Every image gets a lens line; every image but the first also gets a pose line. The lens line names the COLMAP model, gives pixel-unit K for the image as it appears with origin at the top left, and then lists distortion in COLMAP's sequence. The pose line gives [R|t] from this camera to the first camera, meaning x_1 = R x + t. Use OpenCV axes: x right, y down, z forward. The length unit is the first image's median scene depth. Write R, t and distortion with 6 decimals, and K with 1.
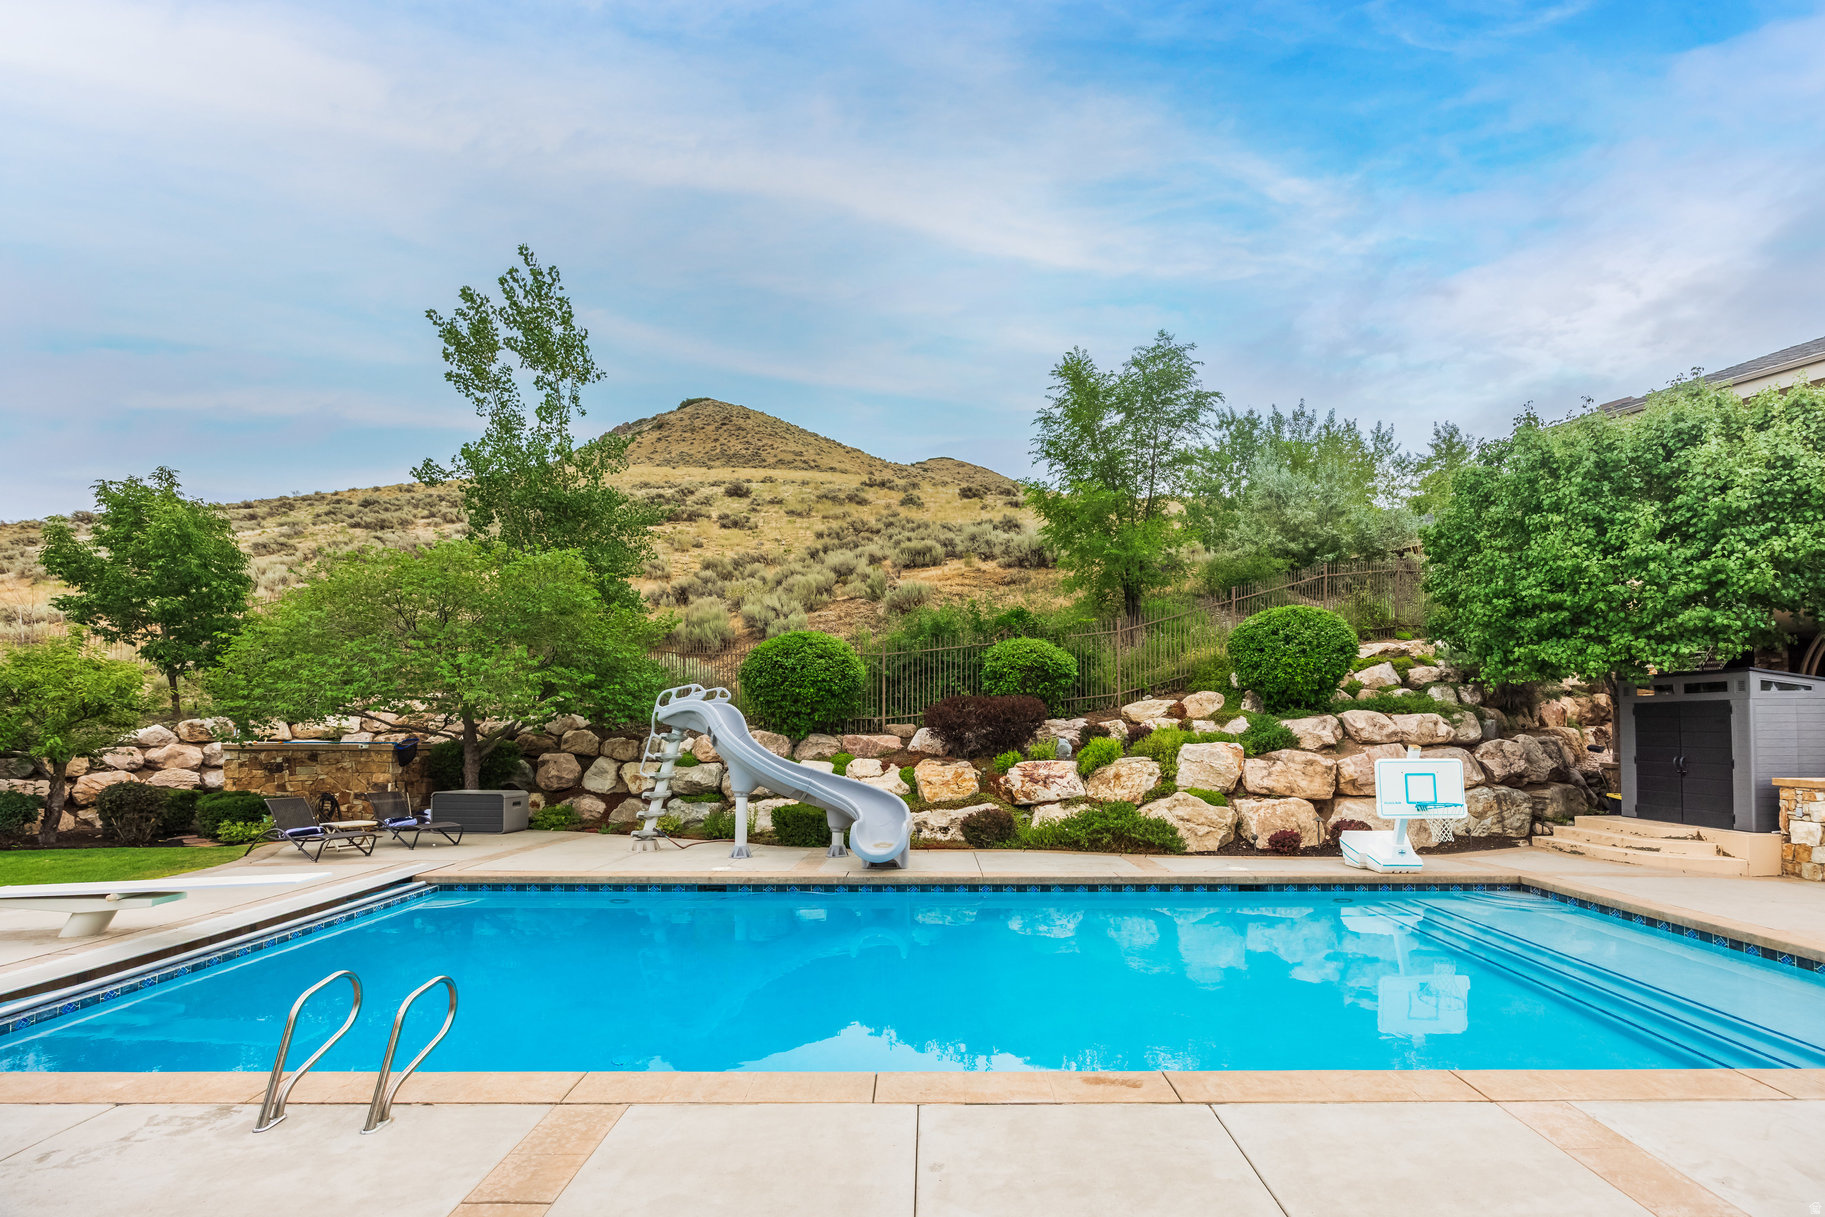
lens RADIAL K [[826.5, 0, 930.5], [0, 826.5, 708.8], [0, 0, 1]] dist [-0.006474, 0.000552]
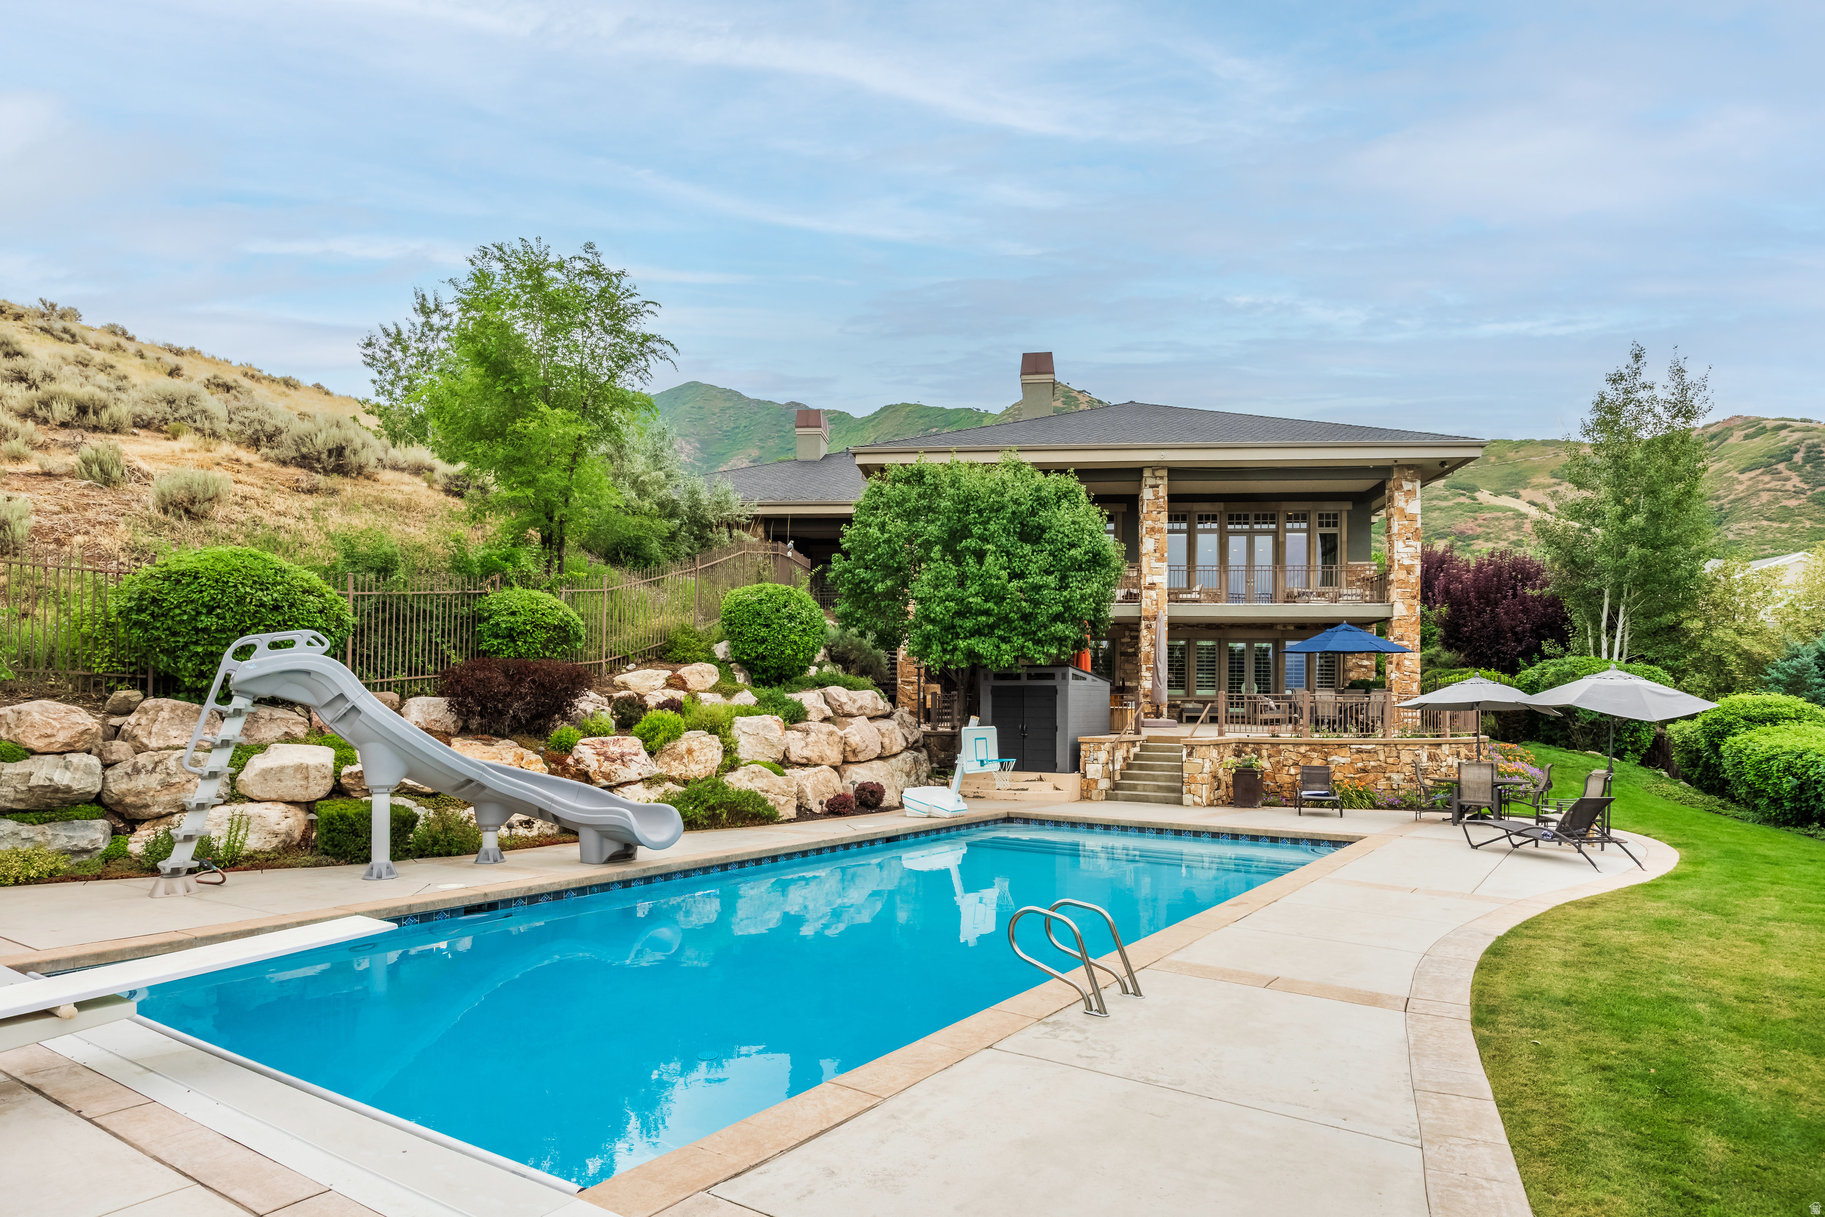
lens RADIAL K [[1096.2, 0, 908.7], [0, 1096.2, 711.3], [0, 0, 1]] dist [-0.003806, -0.000400]
pose [[0.561980, 0.000057, 0.827151, -0.698376], [-0.028777, 0.999396, 0.019482, 0.004086], [-0.826650, -0.034752, 0.561642, 0.090488]]
